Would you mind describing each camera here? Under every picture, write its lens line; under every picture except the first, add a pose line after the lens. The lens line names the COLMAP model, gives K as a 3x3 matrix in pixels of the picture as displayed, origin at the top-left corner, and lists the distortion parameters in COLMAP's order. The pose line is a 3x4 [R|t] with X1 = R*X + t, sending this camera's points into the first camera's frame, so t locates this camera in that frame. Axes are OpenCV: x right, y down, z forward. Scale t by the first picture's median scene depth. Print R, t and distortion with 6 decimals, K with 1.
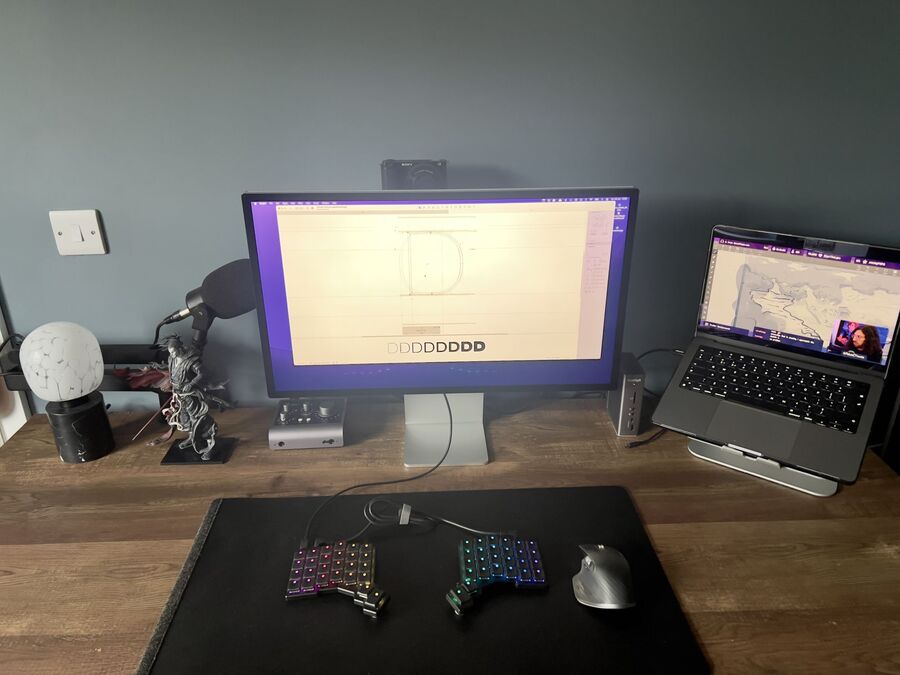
lens RADIAL K [[686.3, 0, 455.8], [0, 686.3, 324.4], [0, 0, 1]] dist [0.020348, -0.007106]
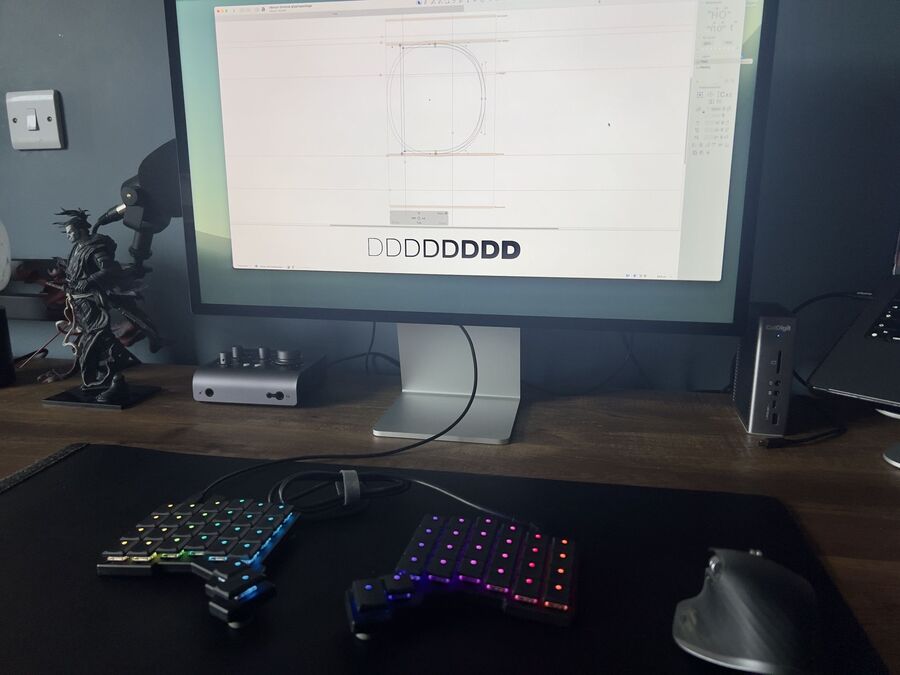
lens RADIAL K [[669.9, 0, 450.0], [0, 669.9, 337.5], [0, 0, 1]] dist [-0.020185, -0.003383]
pose [[0.976074, 0.058182, -0.209512, 0.110337], [-0.092528, 0.983084, -0.158062, 0.206603], [0.196771, 0.173666, 0.964946, 0.417792]]
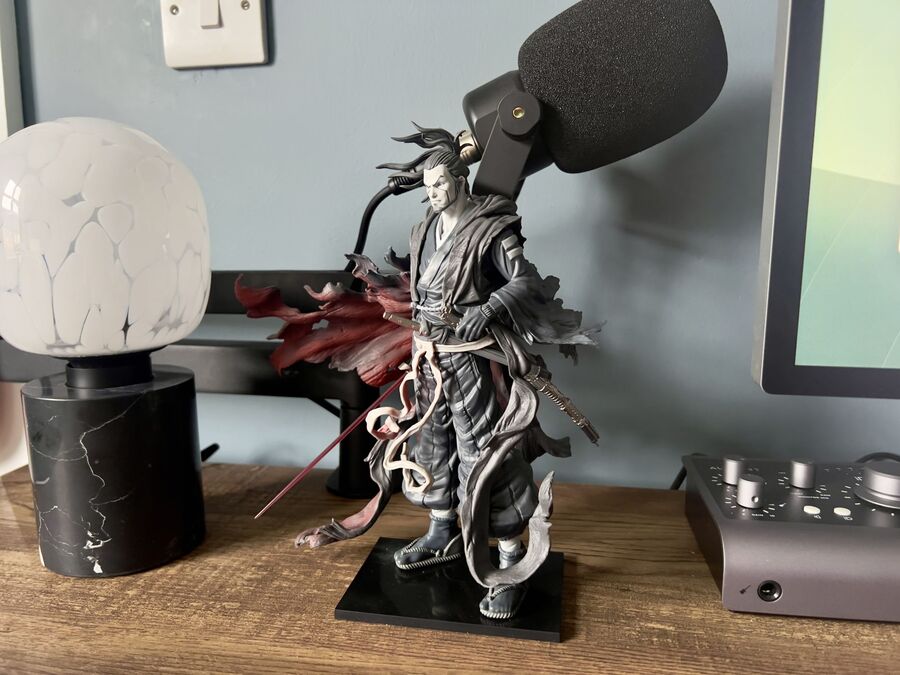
lens RADIAL K [[686.3, 0, 455.8], [0, 686.3, 324.4], [0, 0, 1]] dist [0.020348, -0.007106]
pose [[0.978949, 0.038155, -0.200507, -0.329177], [-0.085974, 0.968053, -0.235545, 0.150797], [0.185115, 0.247825, 0.950955, 0.715534]]
